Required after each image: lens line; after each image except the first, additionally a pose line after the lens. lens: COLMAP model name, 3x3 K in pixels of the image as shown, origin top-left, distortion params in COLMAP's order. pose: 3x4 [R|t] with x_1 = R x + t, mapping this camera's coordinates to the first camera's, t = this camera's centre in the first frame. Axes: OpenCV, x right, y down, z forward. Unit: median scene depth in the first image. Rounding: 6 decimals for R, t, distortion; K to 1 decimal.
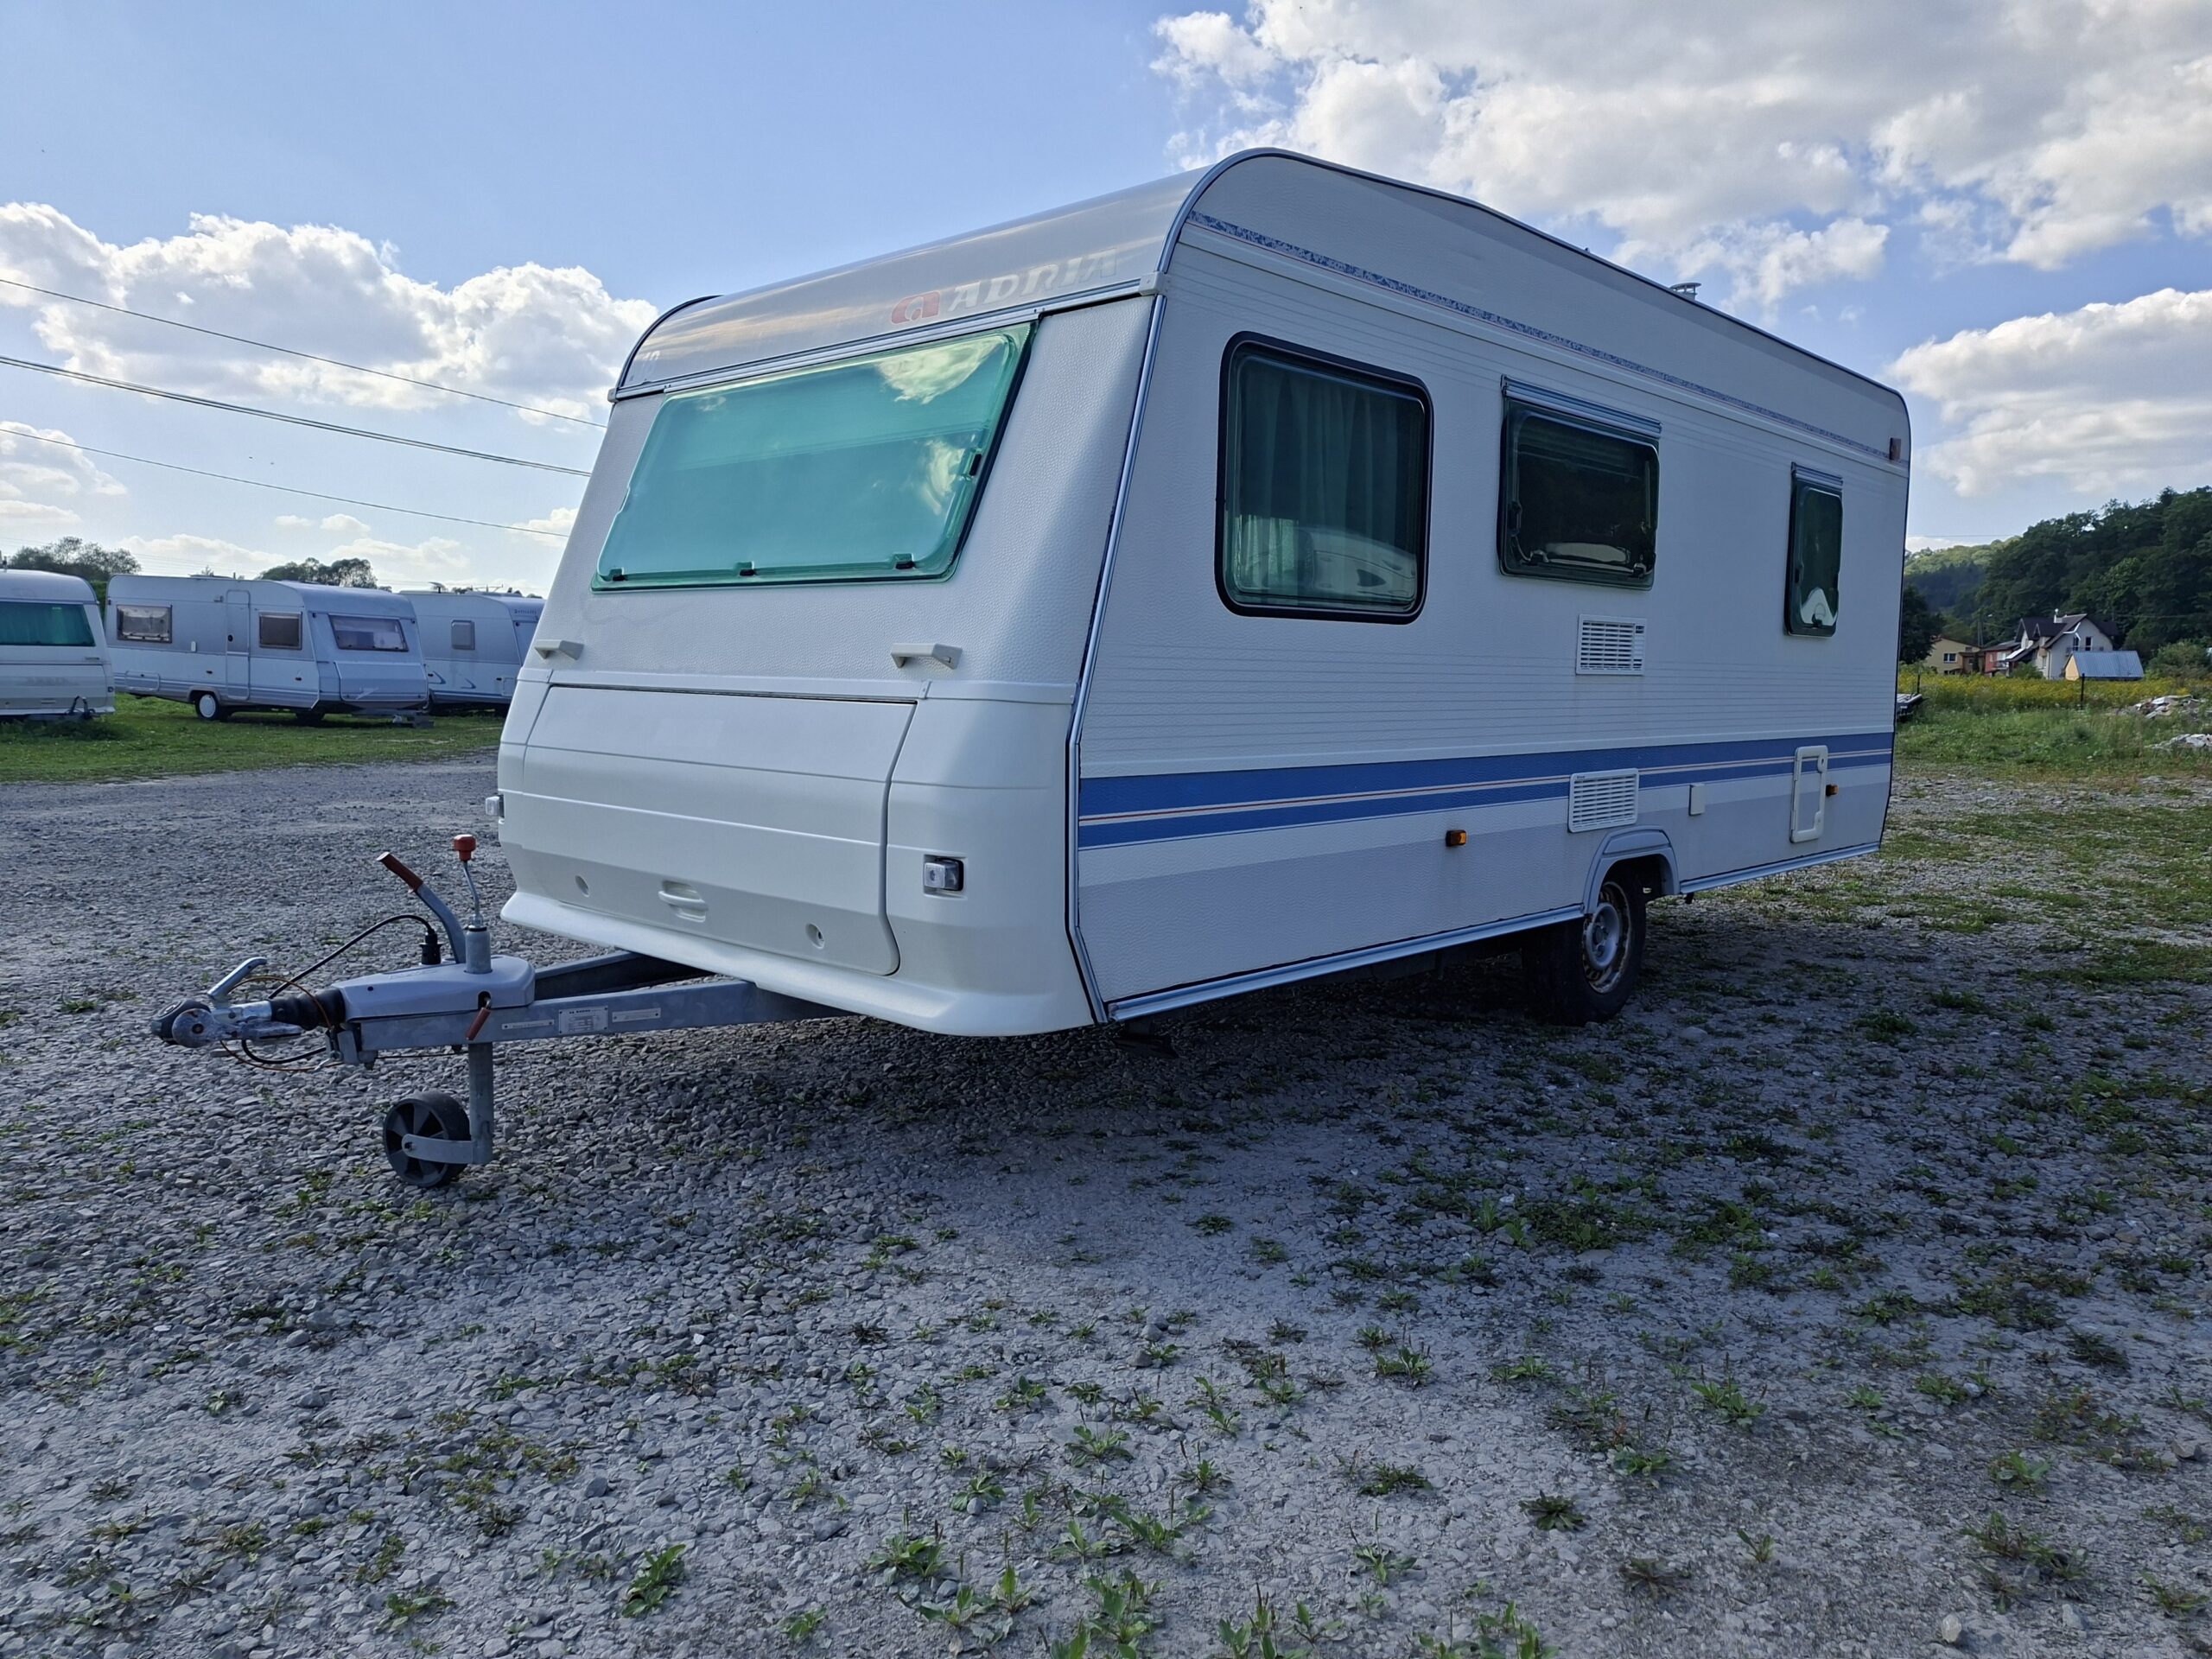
lens RADIAL K [[1522.7, 0, 1117.3], [0, 1522.7, 820.7], [0, 0, 1]] dist [0.015818, -0.001207]
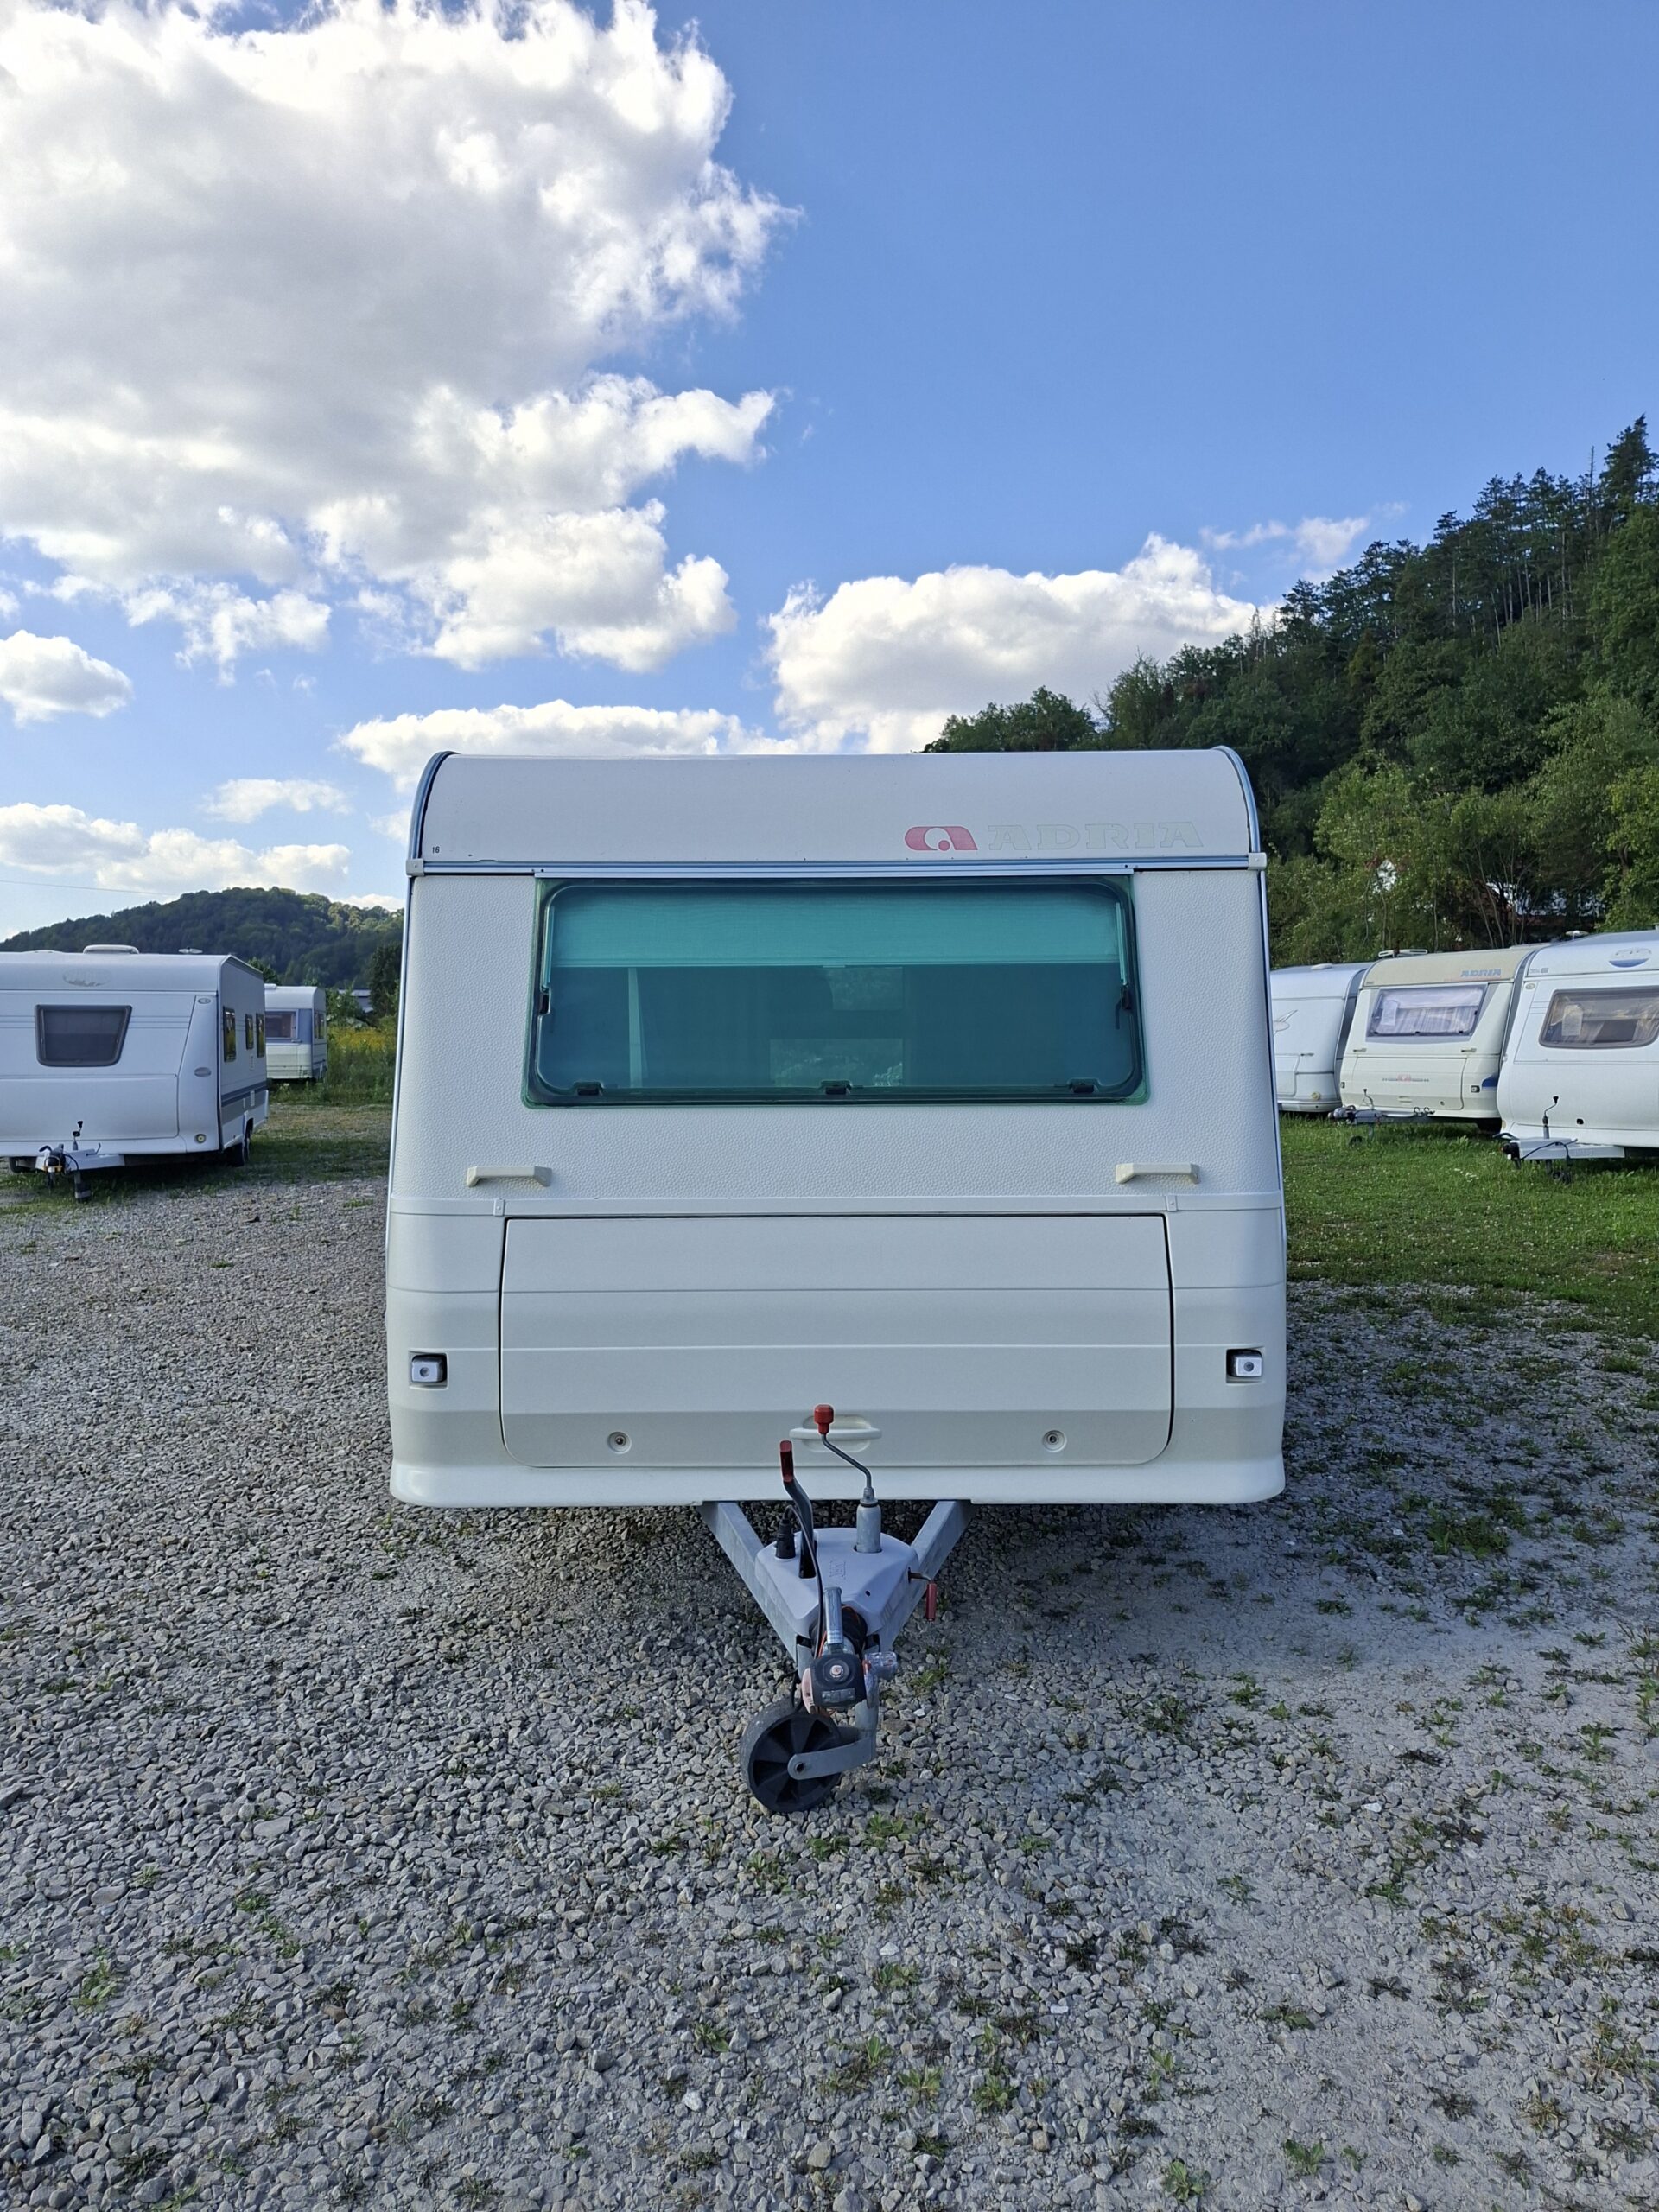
lens RADIAL K [[1535.8, 0, 829.5], [0, 1535.8, 1106.0], [0, 0, 1]] dist [0.075807, -0.090592]
pose [[0.730614, -0.053469, 0.680694, -1.089099], [0.084676, 0.996329, -0.012623, -0.164297], [-0.677520, 0.066861, 0.732459, 0.318552]]
